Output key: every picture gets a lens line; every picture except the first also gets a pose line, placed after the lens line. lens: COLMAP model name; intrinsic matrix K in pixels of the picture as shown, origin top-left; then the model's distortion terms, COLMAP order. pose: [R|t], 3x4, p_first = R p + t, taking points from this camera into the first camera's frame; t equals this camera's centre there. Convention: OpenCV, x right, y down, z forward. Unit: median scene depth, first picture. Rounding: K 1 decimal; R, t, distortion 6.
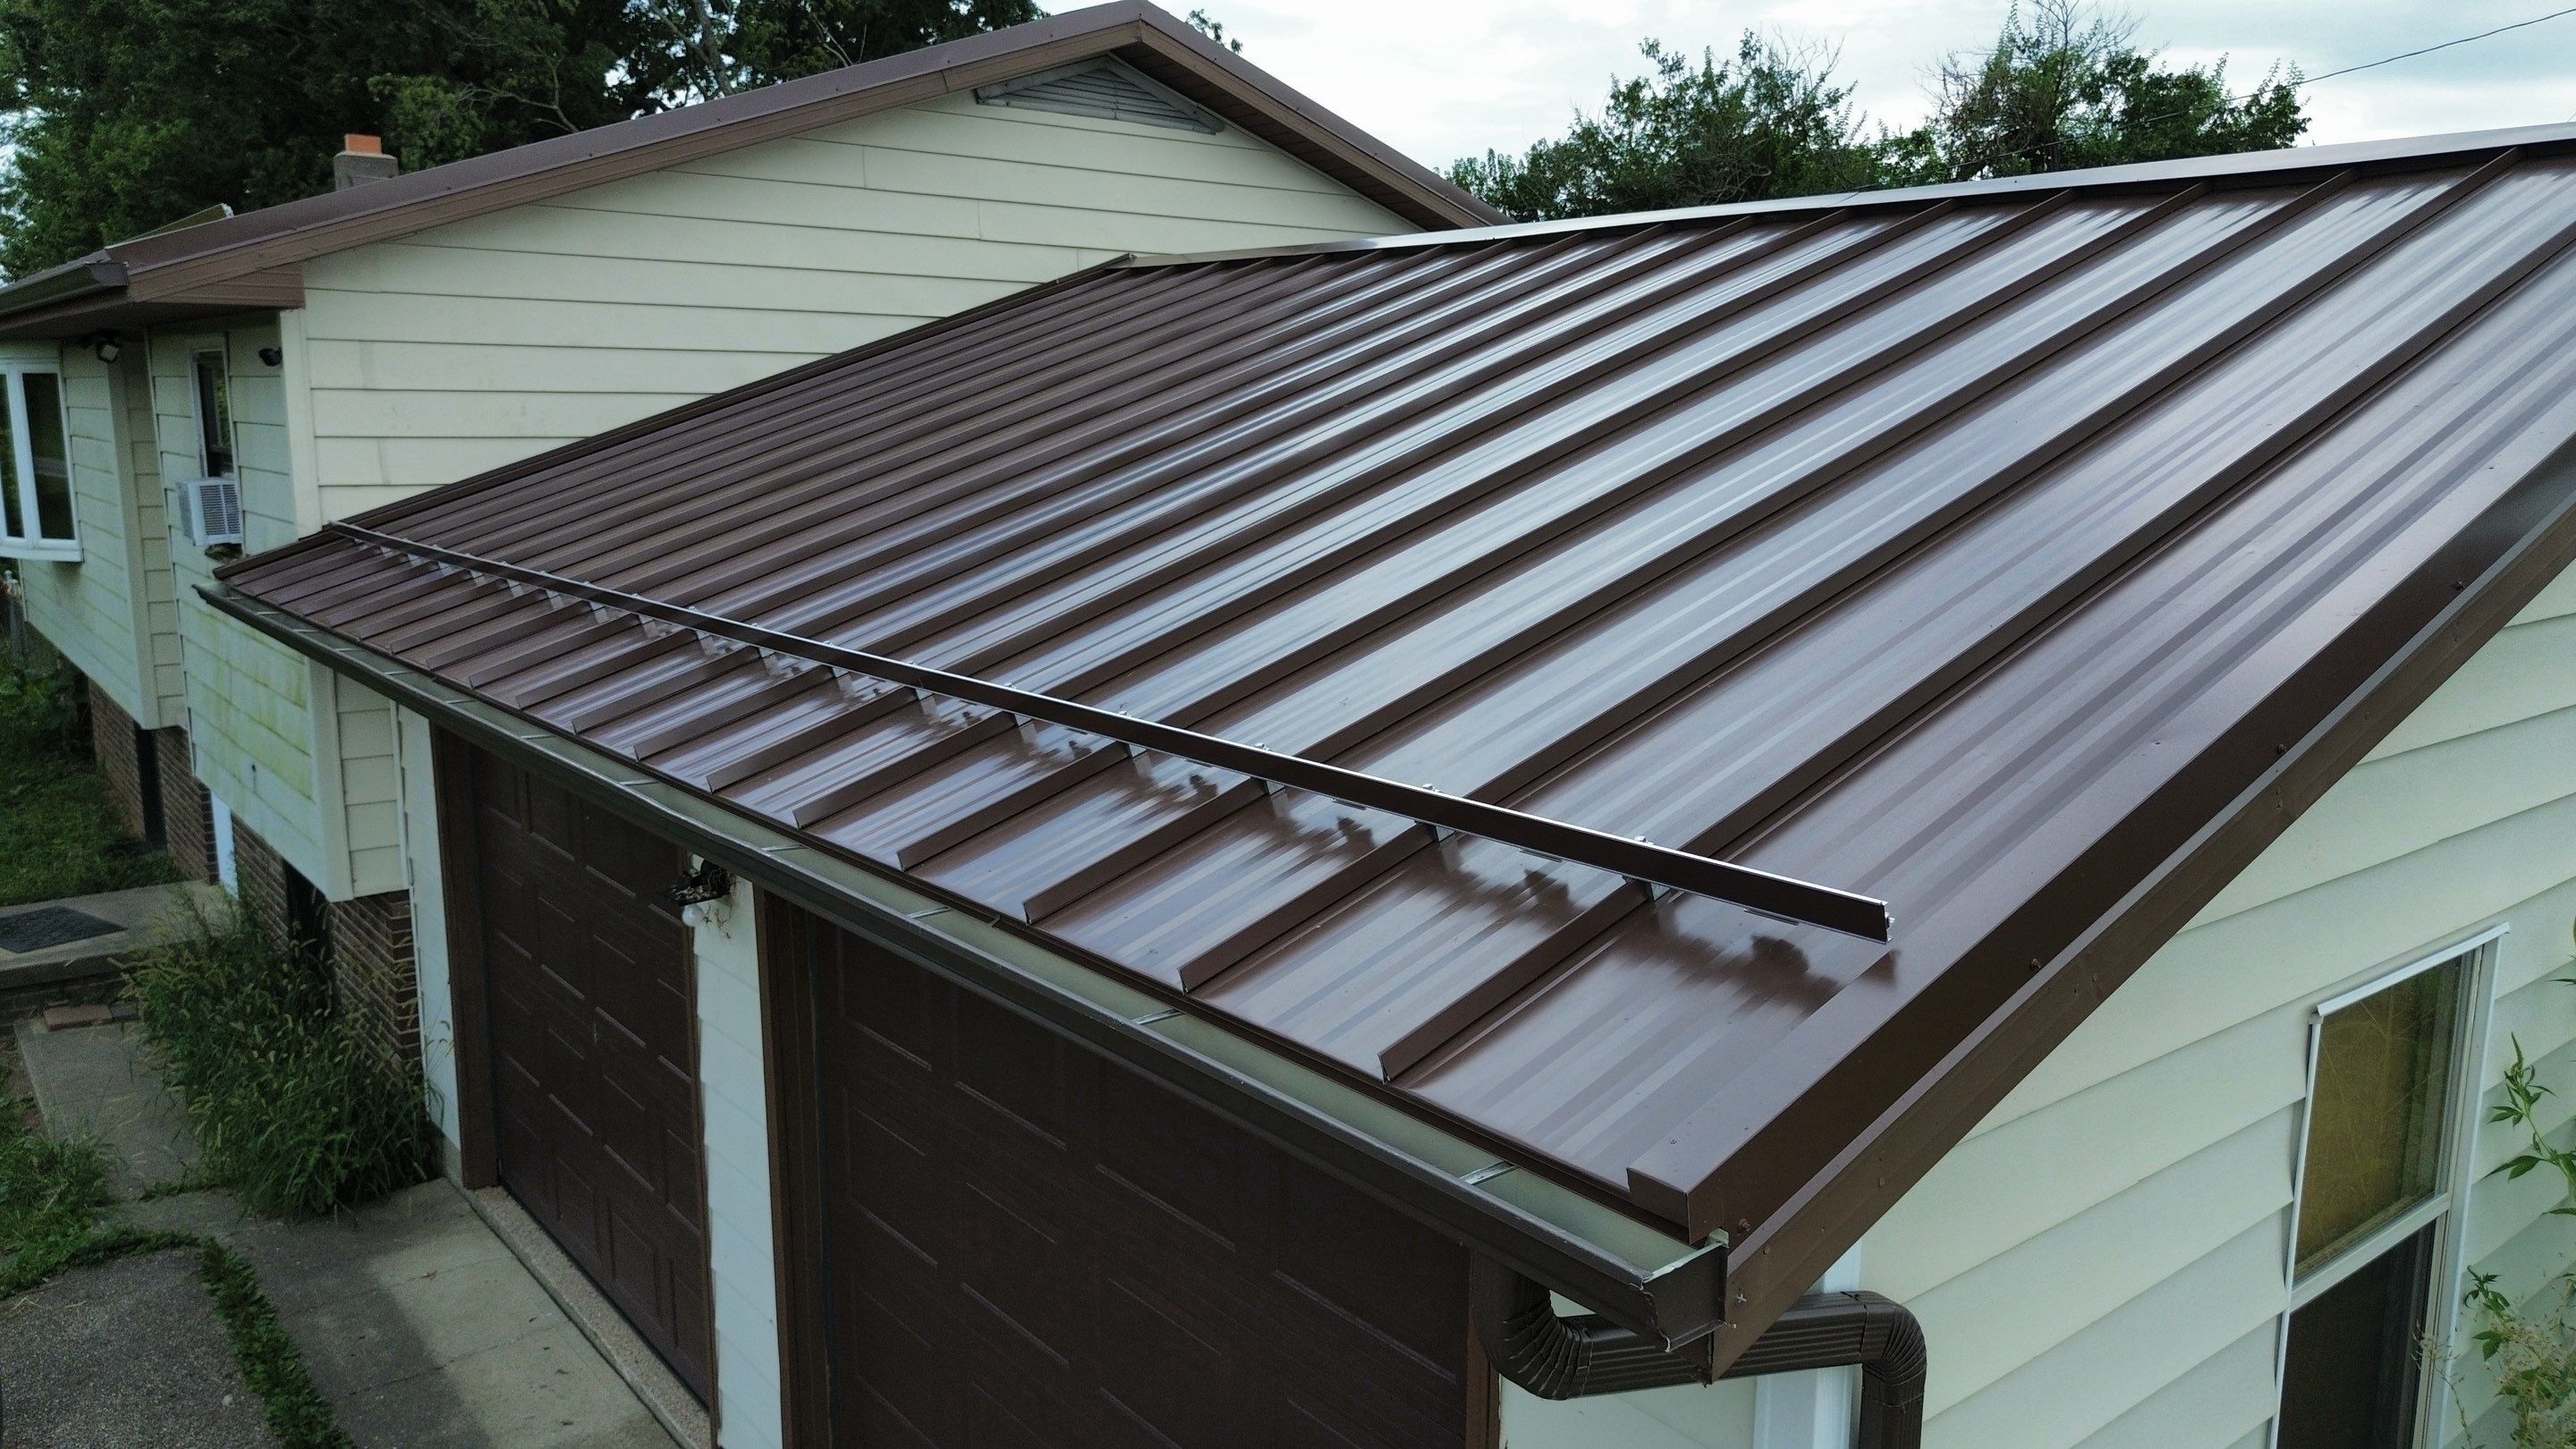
lens RADIAL K [[1828.7, 0, 1288.0], [0, 1828.7, 724.5], [0, 0, 1]] dist [0.063435, -0.048573]
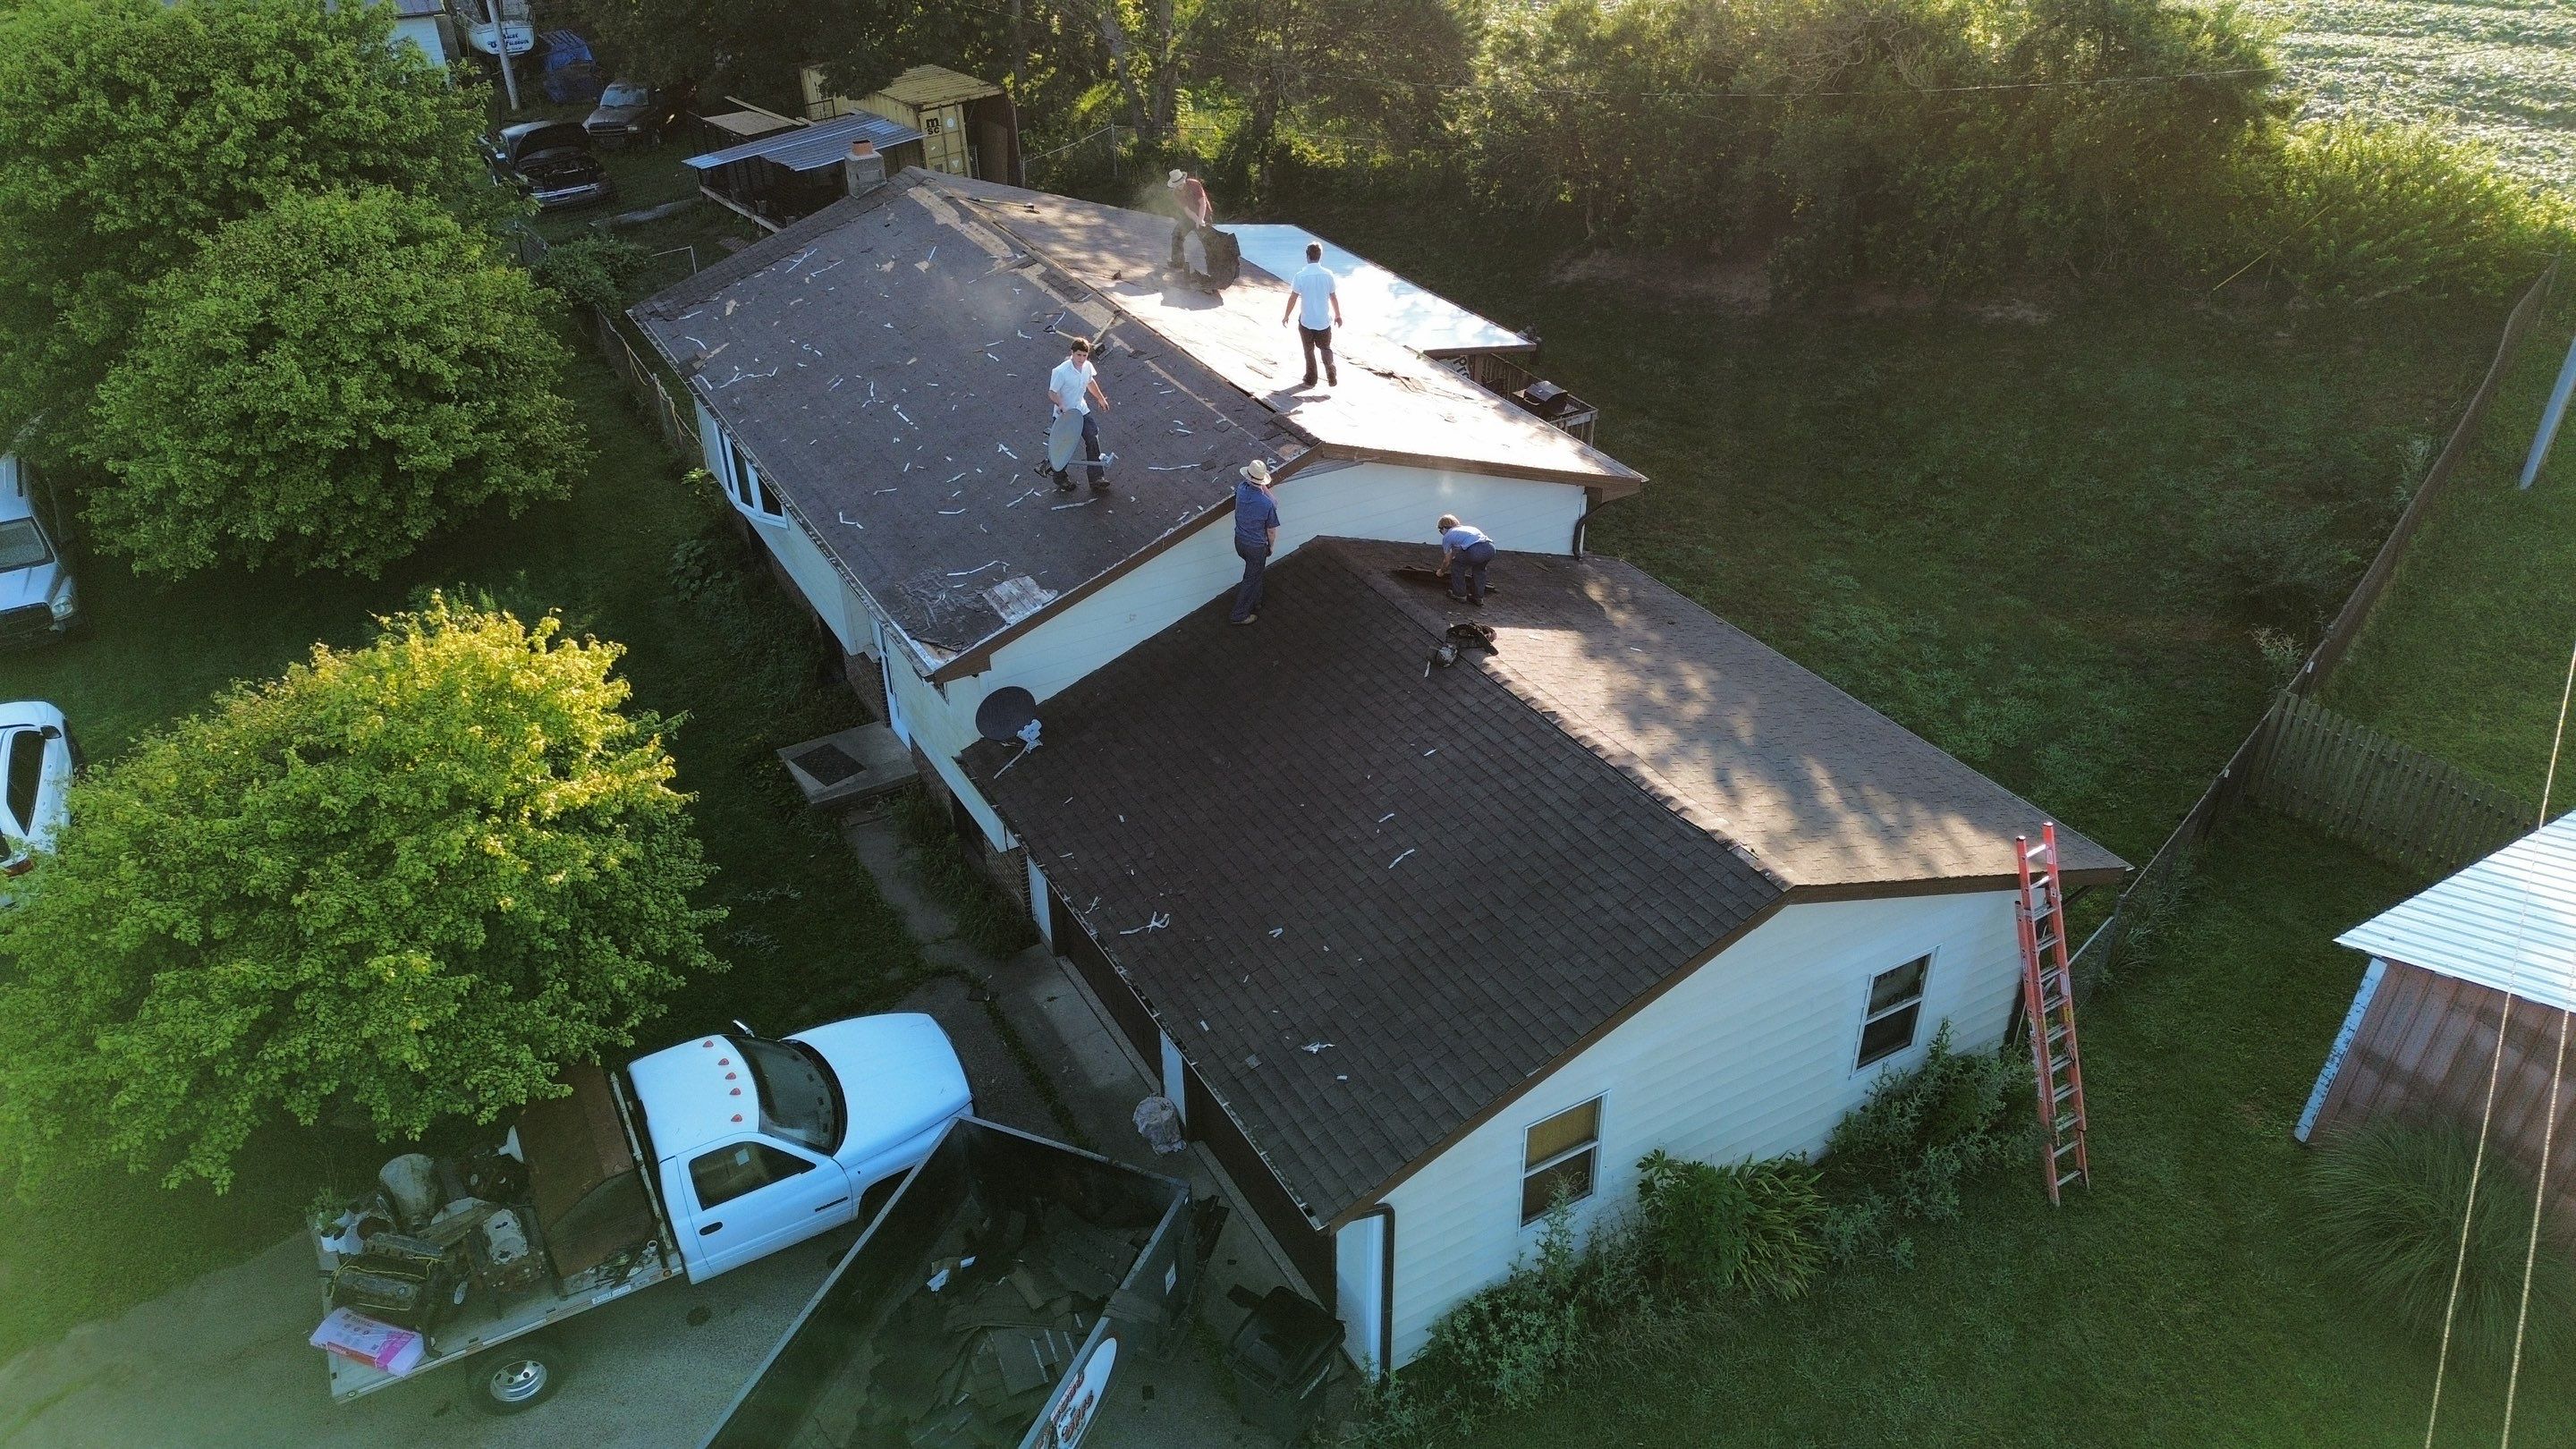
lens RADIAL K [[1828.7, 0, 1288.0], [0, 1828.7, 724.5], [0, 0, 1]] dist [0.063435, -0.048573]
pose [[0.987540, 0.063454, -0.144008, 0.231945], [-0.005745, 0.929030, 0.369960, -1.009292], [0.157263, -0.364523, 0.917819, -1.197189]]
